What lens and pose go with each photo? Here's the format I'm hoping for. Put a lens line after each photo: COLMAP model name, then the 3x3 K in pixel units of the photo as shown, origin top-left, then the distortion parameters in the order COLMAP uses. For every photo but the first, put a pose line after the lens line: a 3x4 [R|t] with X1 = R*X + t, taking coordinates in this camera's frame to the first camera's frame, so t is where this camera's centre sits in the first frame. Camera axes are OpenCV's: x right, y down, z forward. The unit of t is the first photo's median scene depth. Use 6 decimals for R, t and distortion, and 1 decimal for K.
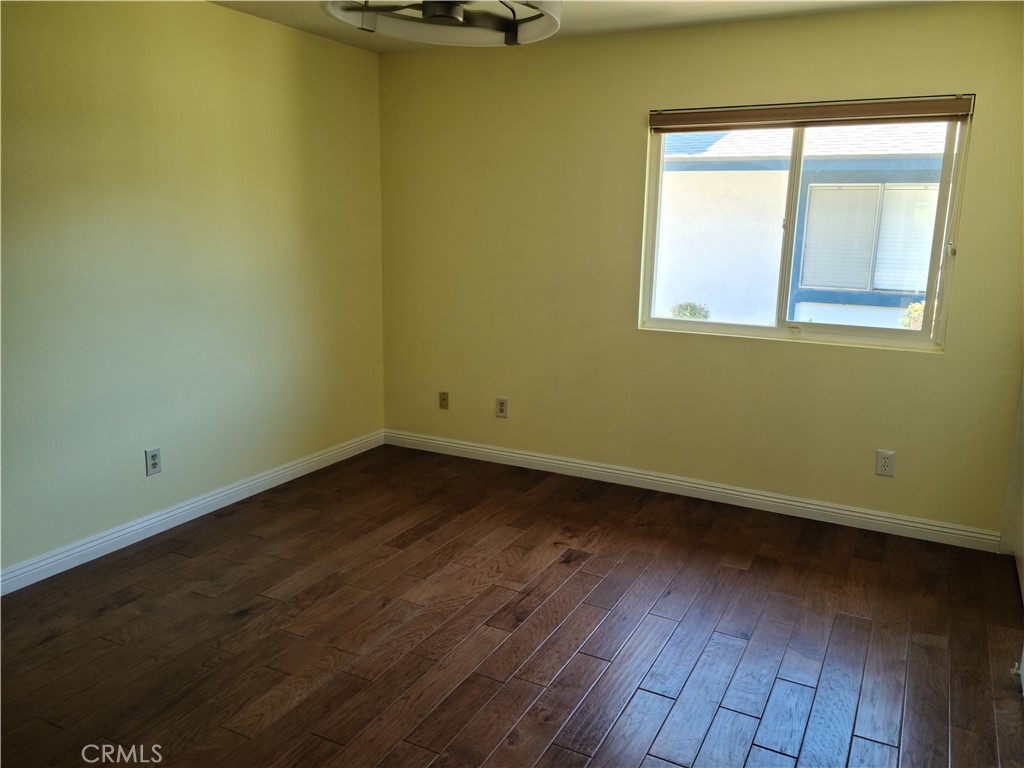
lens RADIAL K [[789.7, 0, 512.0], [0, 789.7, 384.0], [0, 0, 1]] dist [0.081718, -0.092317]
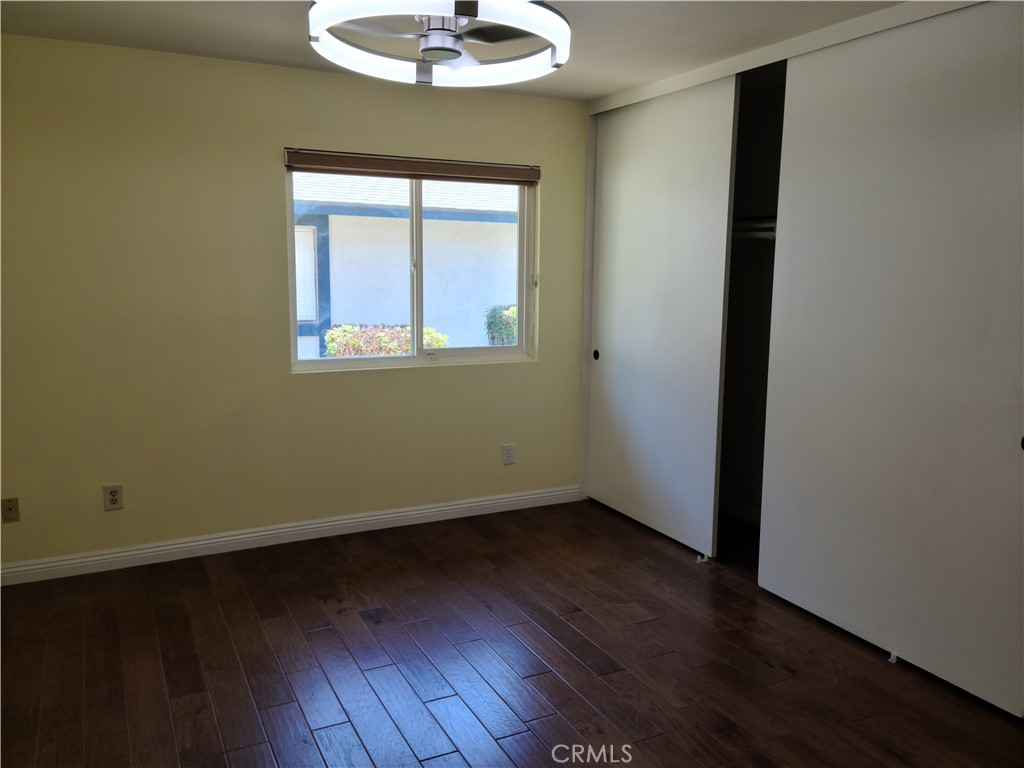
lens RADIAL K [[811.6, 0, 502.8], [0, 811.6, 386.0], [0, 0, 1]] dist [0.094825, -0.109317]
pose [[0.577861, -0.137034, 0.804548, -0.529373], [0.163990, 0.985193, 0.050018, -0.068993], [-0.799490, 0.103034, 0.591777, 0.244742]]
